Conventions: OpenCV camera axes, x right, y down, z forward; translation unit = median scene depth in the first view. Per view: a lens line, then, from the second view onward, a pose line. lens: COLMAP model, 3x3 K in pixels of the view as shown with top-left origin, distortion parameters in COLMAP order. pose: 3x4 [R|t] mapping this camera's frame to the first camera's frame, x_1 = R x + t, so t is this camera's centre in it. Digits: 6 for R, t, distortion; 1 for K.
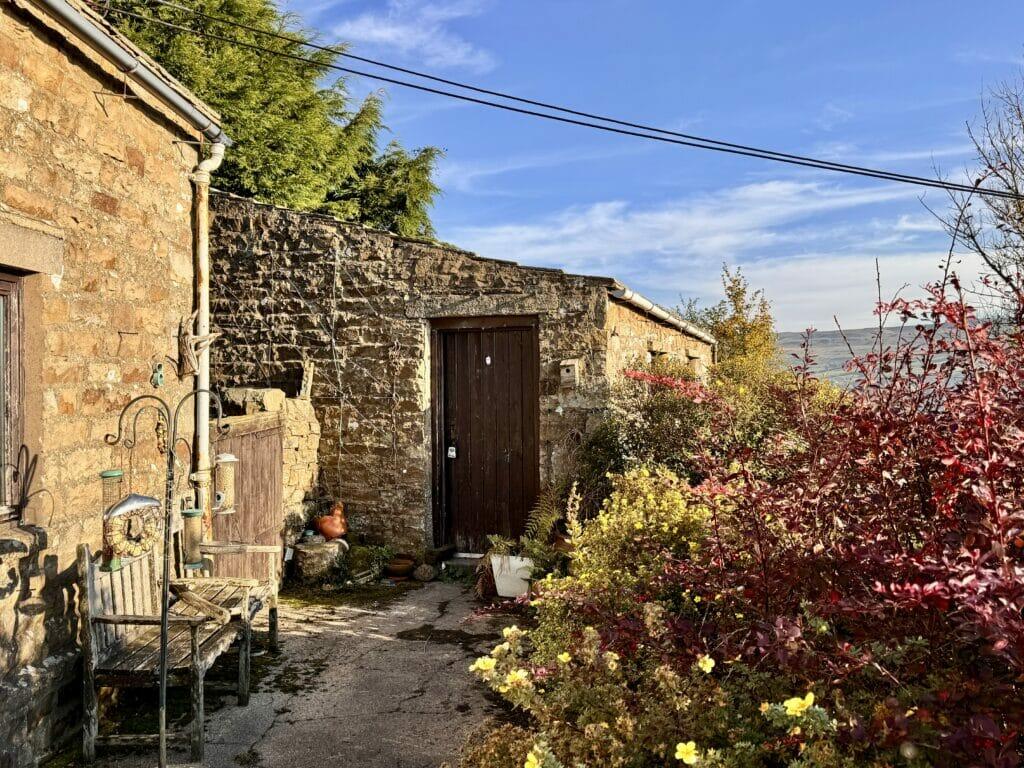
lens RADIAL K [[835.7, 0, 512.2], [0, 835.7, 383.7], [0, 0, 1]] dist [0.001180, 0.000421]
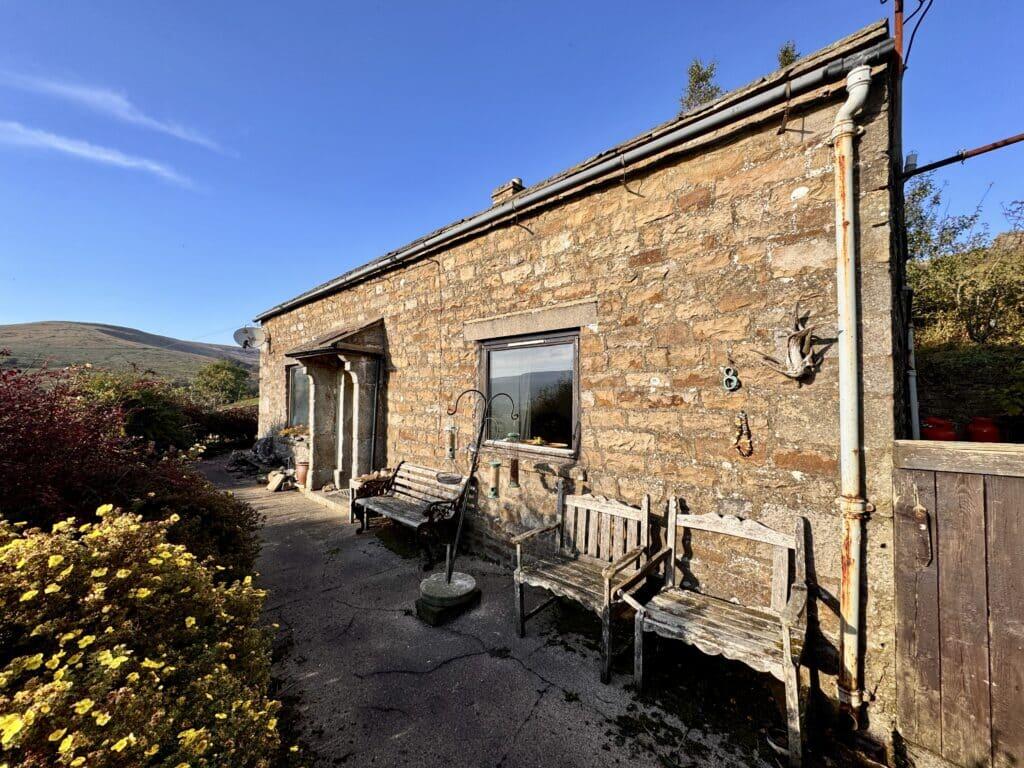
lens RADIAL K [[405.5, 0, 512.9], [0, 405.5, 387.8], [0, 0, 1]] dist [-0.000962, -0.000064]
pose [[-0.681410, -0.013329, -0.731781, 0.159673], [-0.001859, 0.999862, -0.016481, 0.012378], [0.731900, -0.009870, -0.681341, 1.351859]]
